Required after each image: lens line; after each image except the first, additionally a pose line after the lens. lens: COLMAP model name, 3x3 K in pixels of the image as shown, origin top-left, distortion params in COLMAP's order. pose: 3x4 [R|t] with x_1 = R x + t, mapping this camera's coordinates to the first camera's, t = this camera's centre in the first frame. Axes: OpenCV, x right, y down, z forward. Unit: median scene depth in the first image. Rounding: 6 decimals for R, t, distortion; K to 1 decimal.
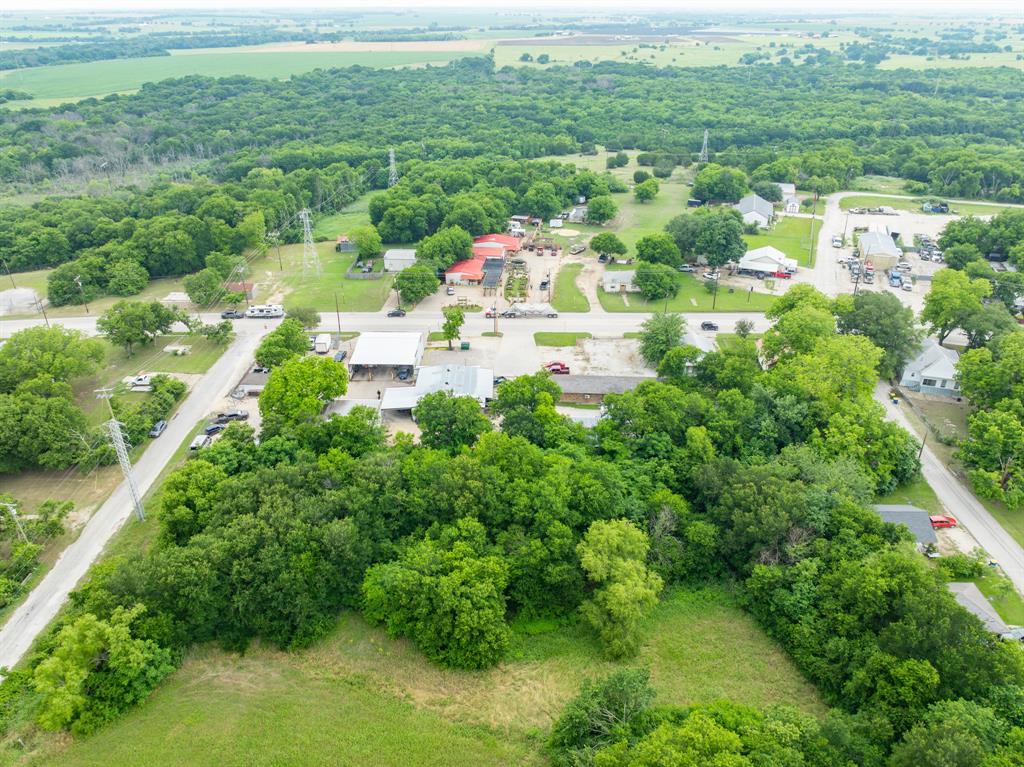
lens RADIAL K [[718.2, 0, 513.5], [0, 718.2, 380.4], [0, 0, 1]] dist [-0.035435, 0.022005]
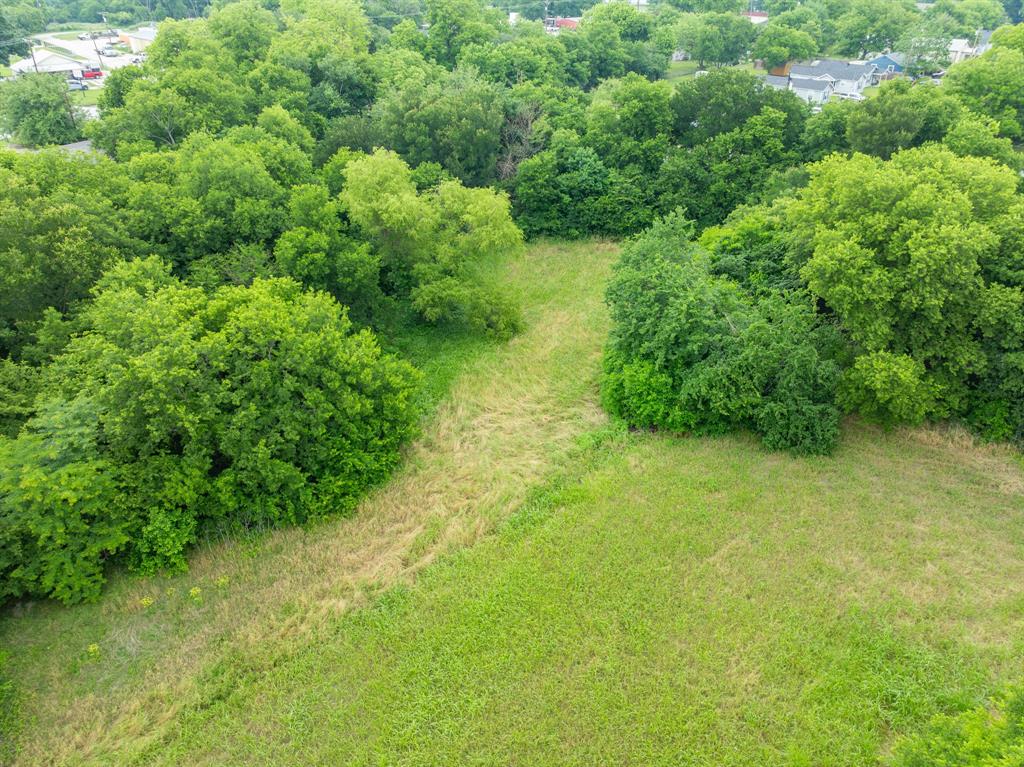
lens RADIAL K [[718.2, 0, 513.5], [0, 718.2, 380.4], [0, 0, 1]] dist [-0.035435, 0.022005]
pose [[0.438305, -0.454950, 0.775184, -0.270040], [0.415453, 0.867327, 0.274122, 0.198230], [-0.797049, 0.201903, 0.569164, 0.506949]]
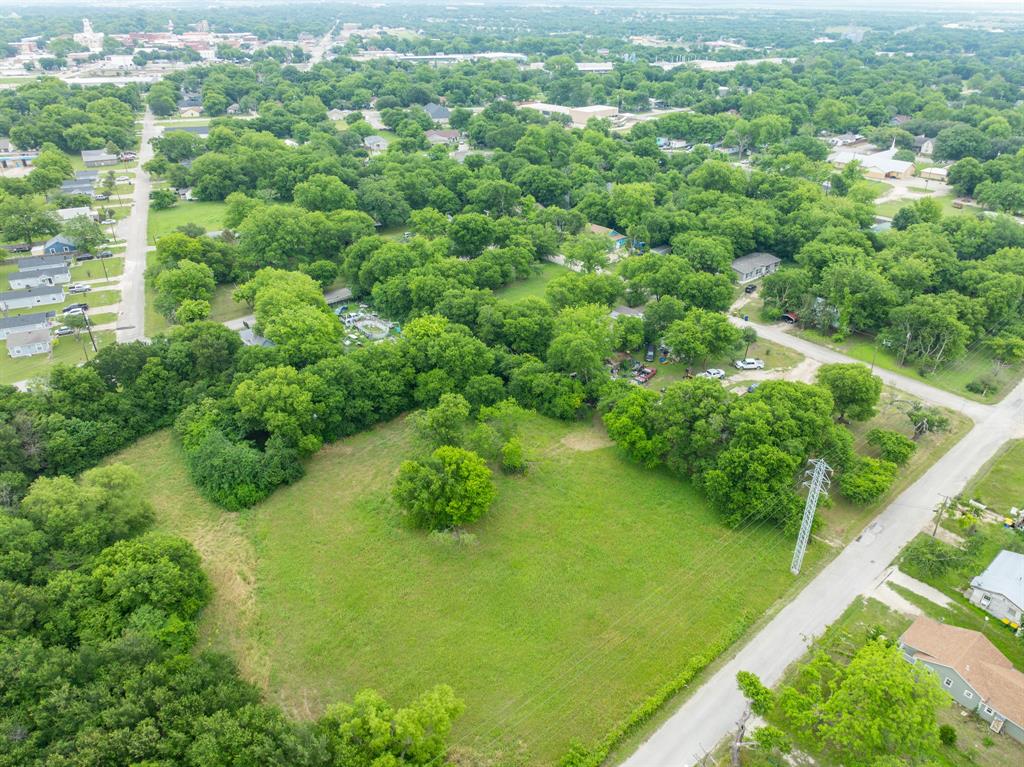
lens RADIAL K [[718.2, 0, 513.5], [0, 718.2, 380.4], [0, 0, 1]] dist [-0.035435, 0.022005]
pose [[-0.669169, -0.351965, 0.654472, -0.789534], [0.345219, 0.632675, 0.693214, -0.319895], [-0.658055, 0.689813, -0.301862, 0.611243]]
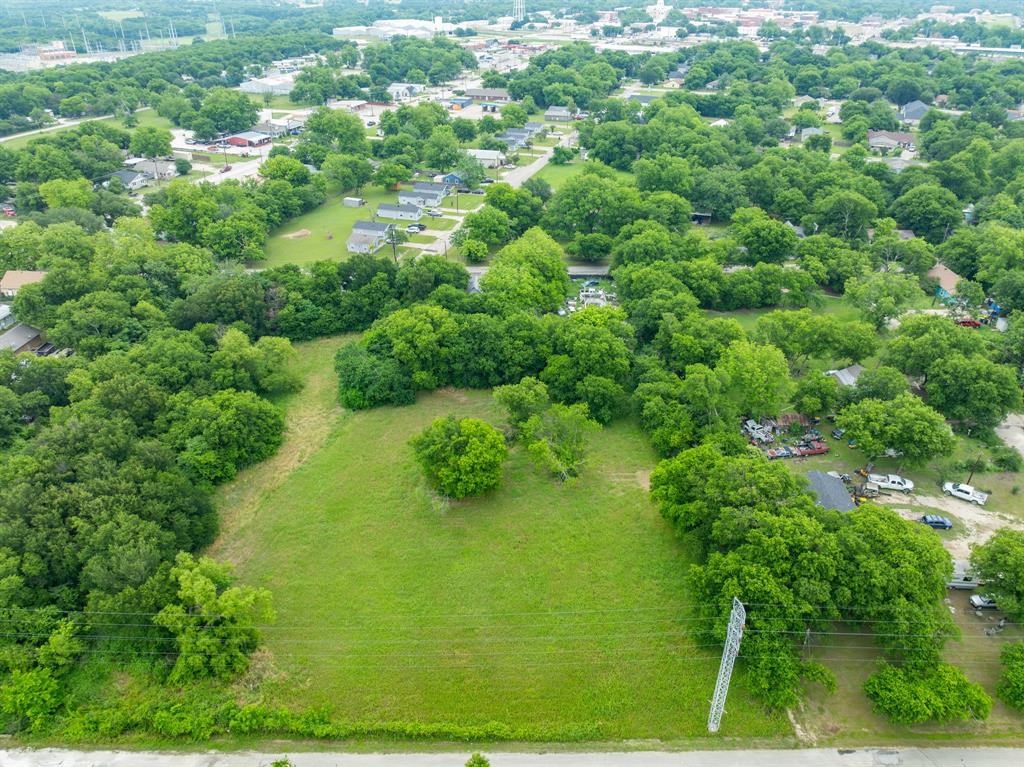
lens RADIAL K [[718.2, 0, 513.5], [0, 718.2, 380.4], [0, 0, 1]] dist [-0.035435, 0.022005]
pose [[-0.003761, -0.495587, 0.868550, -0.952319], [0.463386, 0.768811, 0.440684, -0.082677], [-0.886148, 0.404132, 0.226757, 0.162211]]
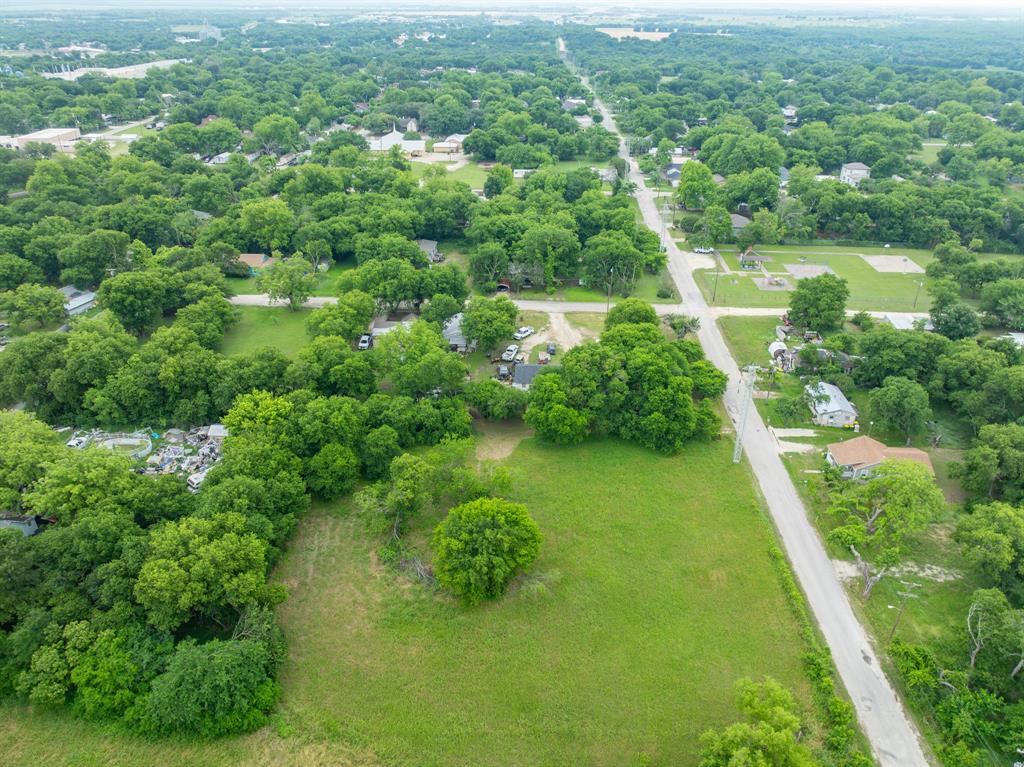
lens RADIAL K [[718.2, 0, 513.5], [0, 718.2, 380.4], [0, 0, 1]] dist [-0.035435, 0.022005]
pose [[-0.999796, -0.011075, 0.016863, -0.208075], [0.007777, 0.559654, 0.828690, -0.415543], [-0.018615, 0.828653, -0.559454, 0.793030]]
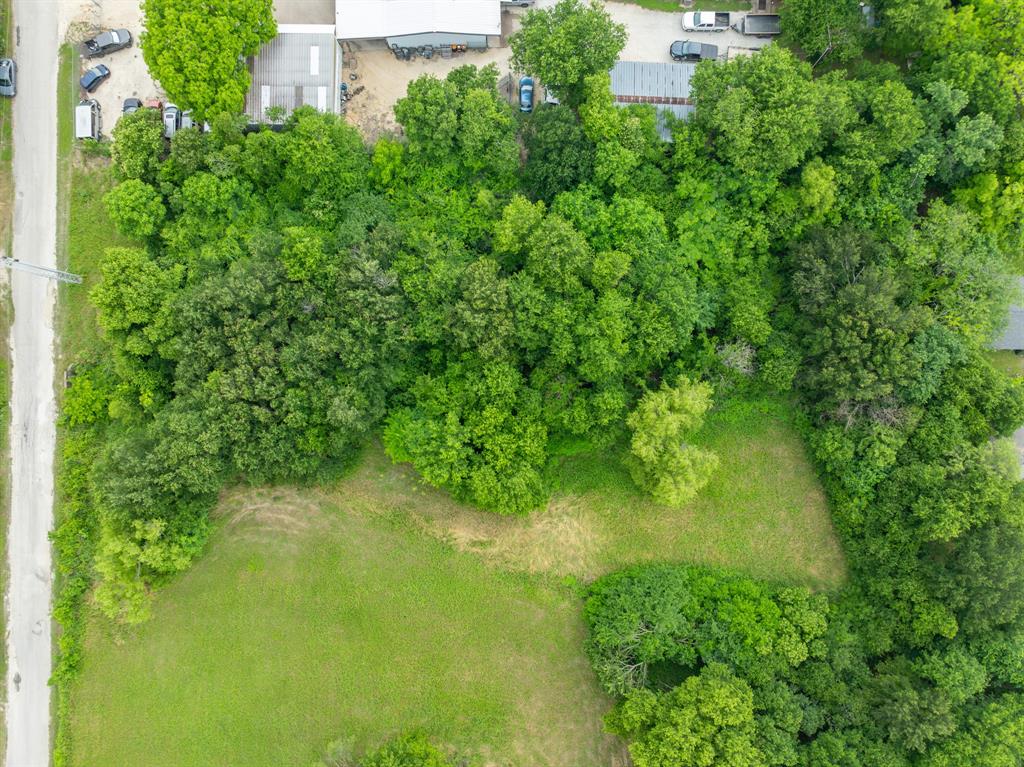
lens RADIAL K [[718.2, 0, 513.5], [0, 718.2, 380.4], [0, 0, 1]] dist [-0.035435, 0.022005]
pose [[0.999948, -0.010191, 0.000590, -0.038484], [0.004413, 0.483686, 0.875231, -0.434184], [-0.009205, -0.875182, 0.483705, 0.511117]]
